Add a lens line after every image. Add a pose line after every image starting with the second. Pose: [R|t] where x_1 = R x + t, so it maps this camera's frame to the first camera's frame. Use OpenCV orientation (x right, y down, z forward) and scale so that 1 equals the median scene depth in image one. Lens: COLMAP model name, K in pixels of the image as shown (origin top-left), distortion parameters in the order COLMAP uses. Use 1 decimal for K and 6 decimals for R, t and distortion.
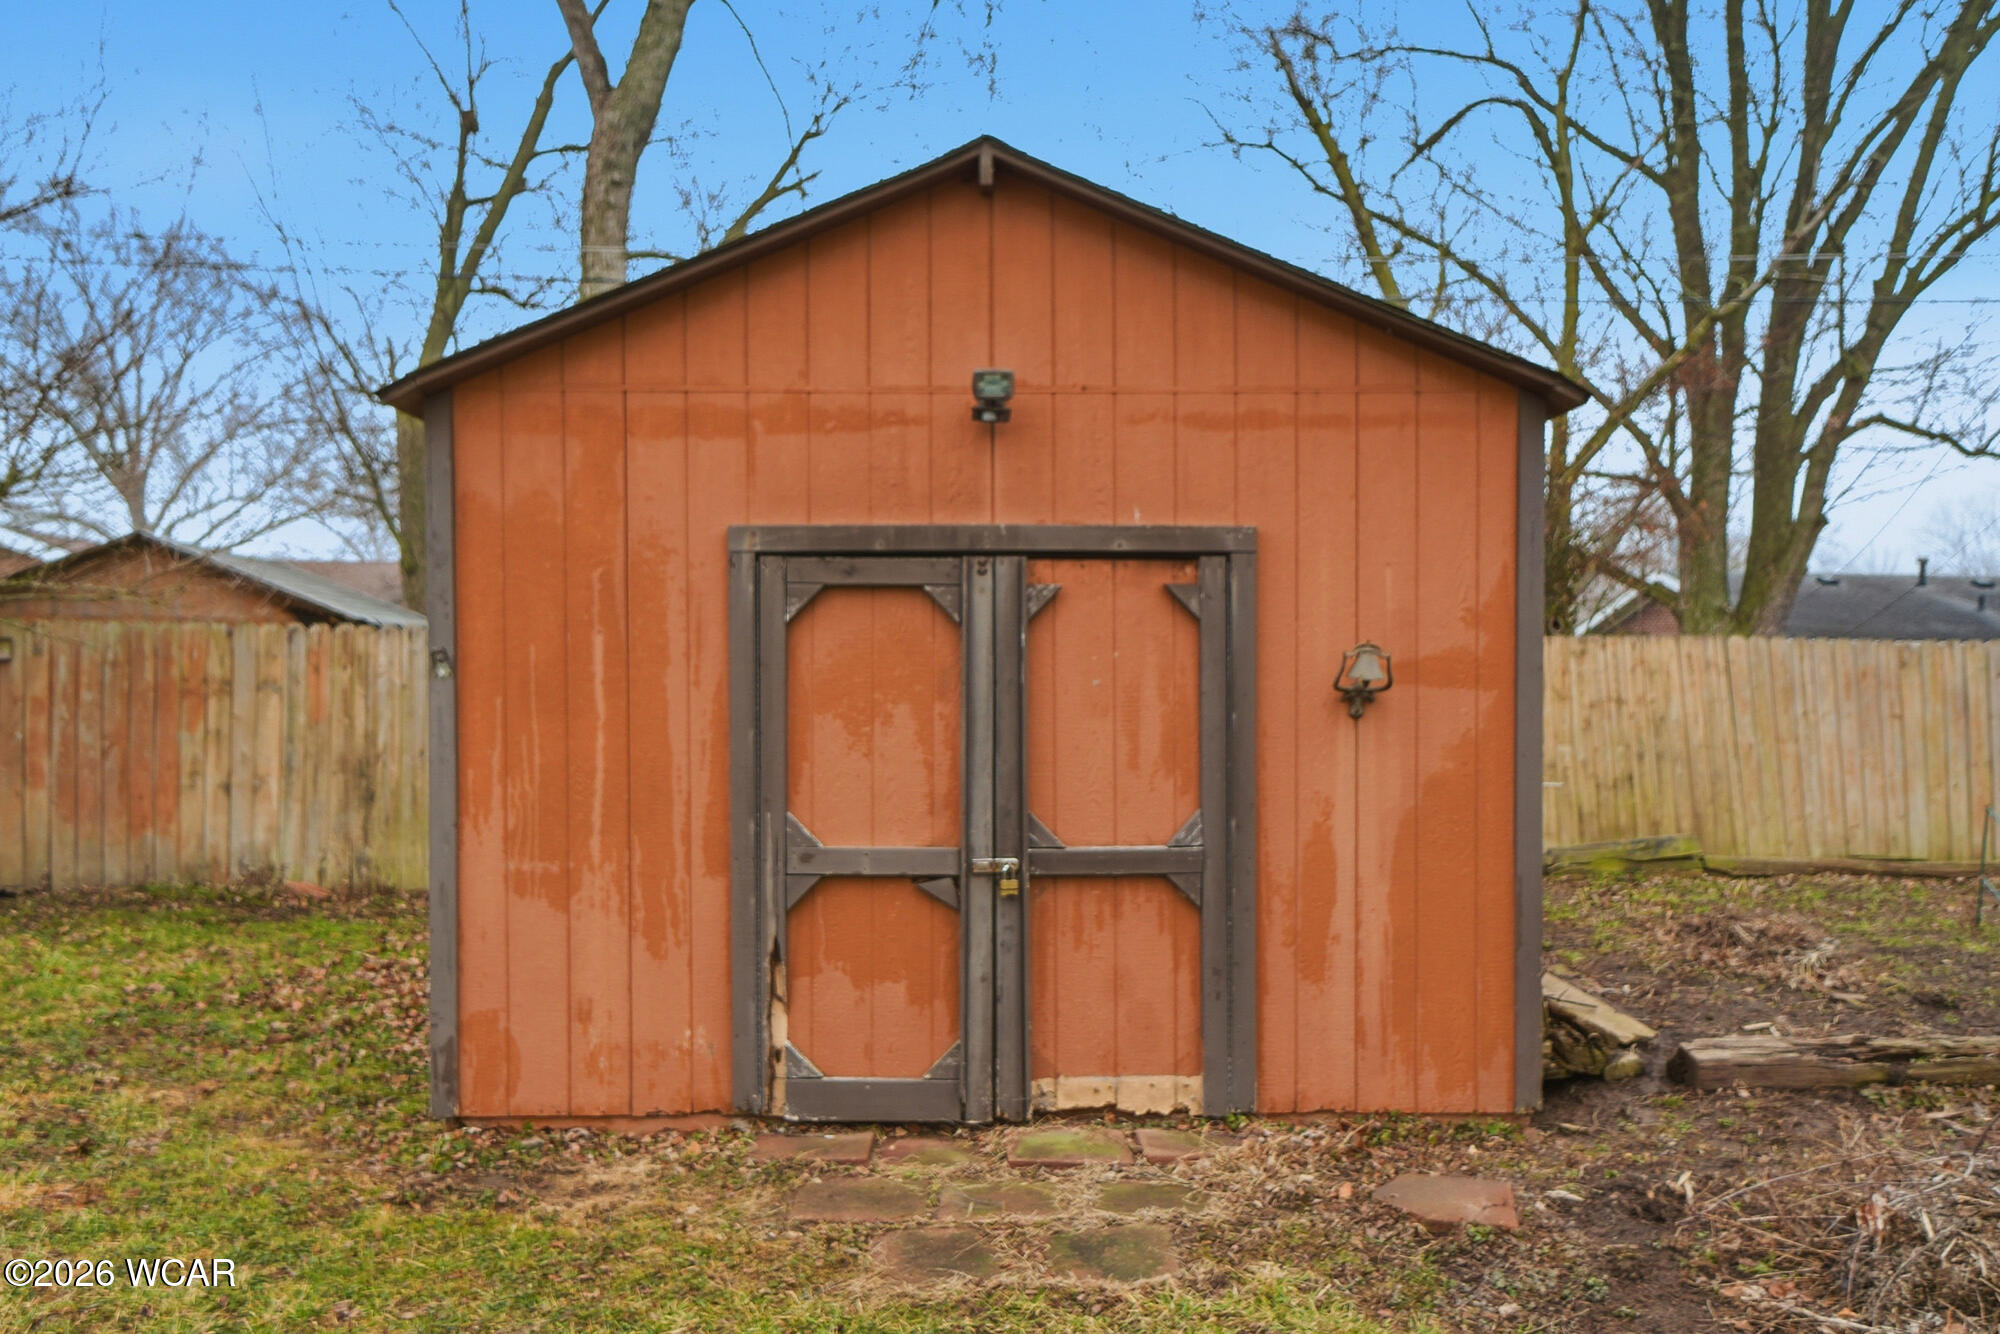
lens RADIAL K [[1553.9, 0, 1000.0], [0, 1553.9, 670.8], [0, 0, 1]] dist [0.033733, -0.000312]
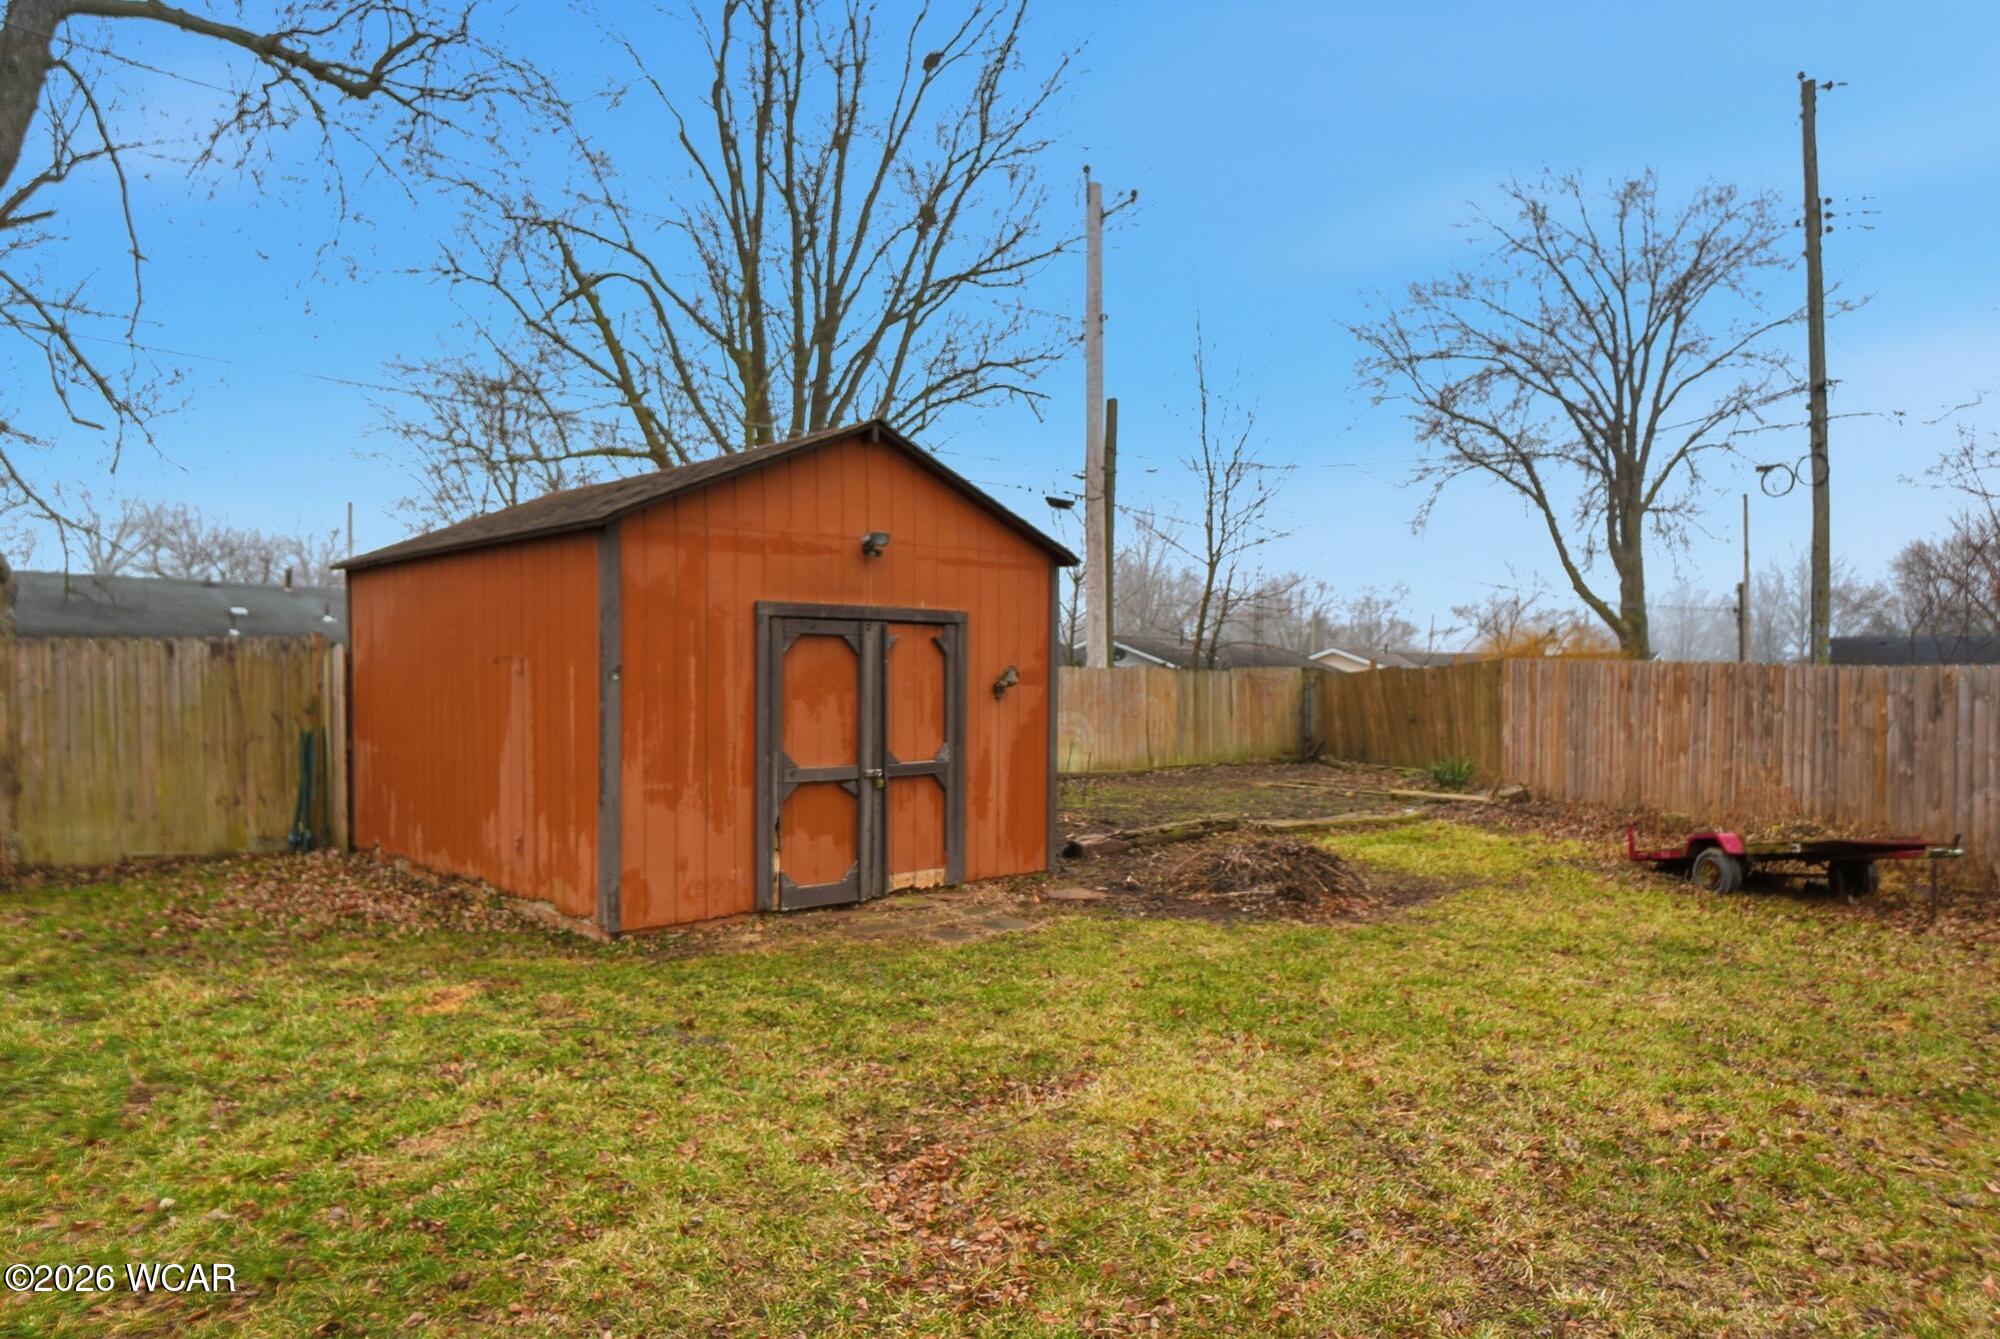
lens RADIAL K [[1210.8, 0, 999.9], [0, 1210.8, 670.5], [0, 0, 1]] dist [0.006097, 0.001717]
pose [[0.753557, 0.006442, 0.657350, -0.916195], [-0.002172, 0.999971, -0.007309, 0.001482], [-0.657378, 0.004079, 0.753550, -0.304939]]
